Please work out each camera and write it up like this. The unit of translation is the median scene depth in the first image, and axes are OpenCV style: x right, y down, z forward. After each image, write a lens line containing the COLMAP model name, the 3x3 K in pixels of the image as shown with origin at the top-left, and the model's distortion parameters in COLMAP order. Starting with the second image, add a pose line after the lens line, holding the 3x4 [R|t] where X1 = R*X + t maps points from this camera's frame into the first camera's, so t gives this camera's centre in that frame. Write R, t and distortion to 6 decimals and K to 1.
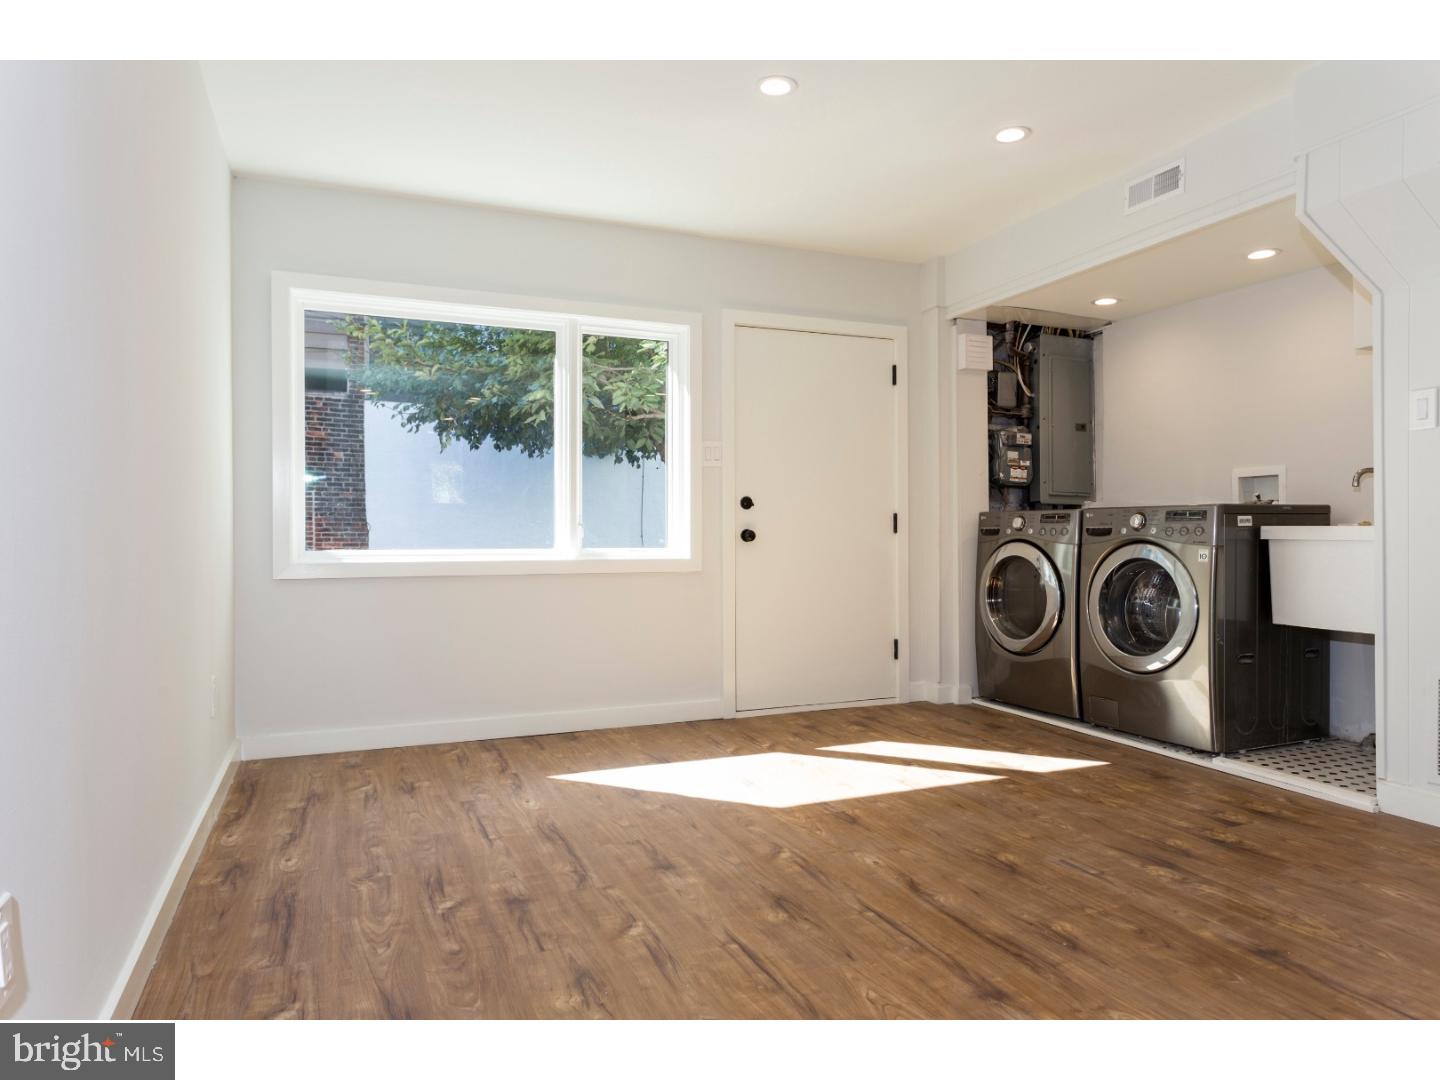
lens RADIAL K [[928.5, 0, 719.2], [0, 928.5, 531.6], [0, 0, 1]] dist [0.021380, 0.000774]
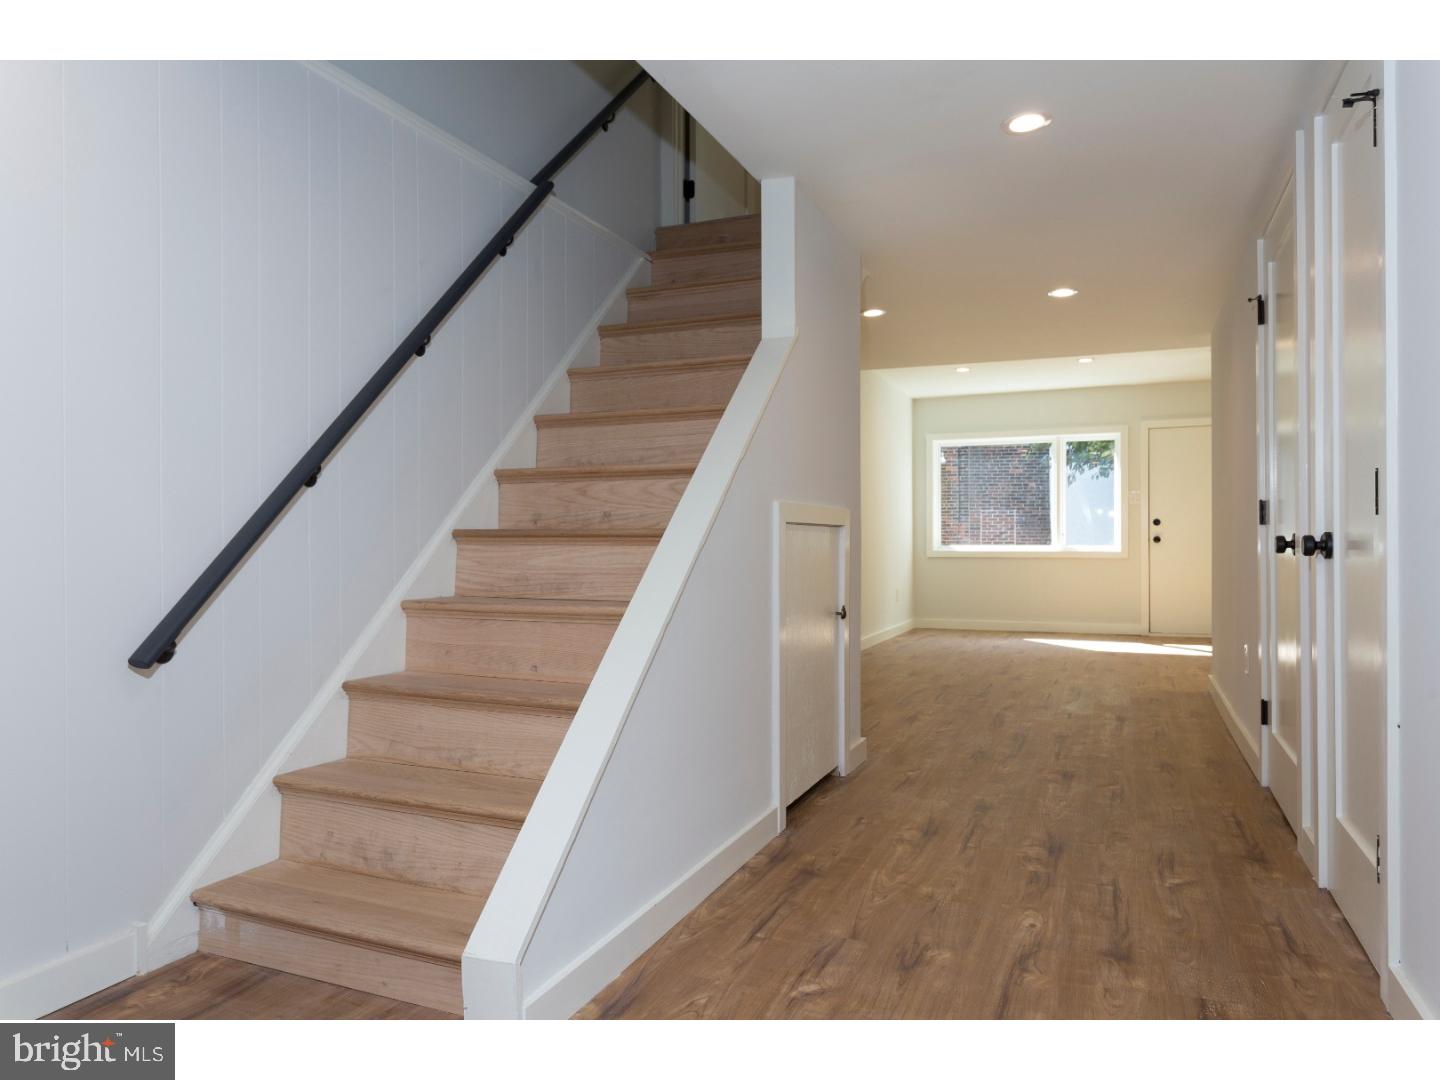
lens RADIAL K [[928.5, 0, 719.0], [0, 928.5, 535.4], [0, 0, 1]] dist [0.021380, 0.000774]
pose [[0.700525, -0.000398, -0.713628, 0.281810], [-0.001767, 0.999996, -0.002292, 0.000692], [0.713625, 0.002867, 0.700522, -0.356878]]
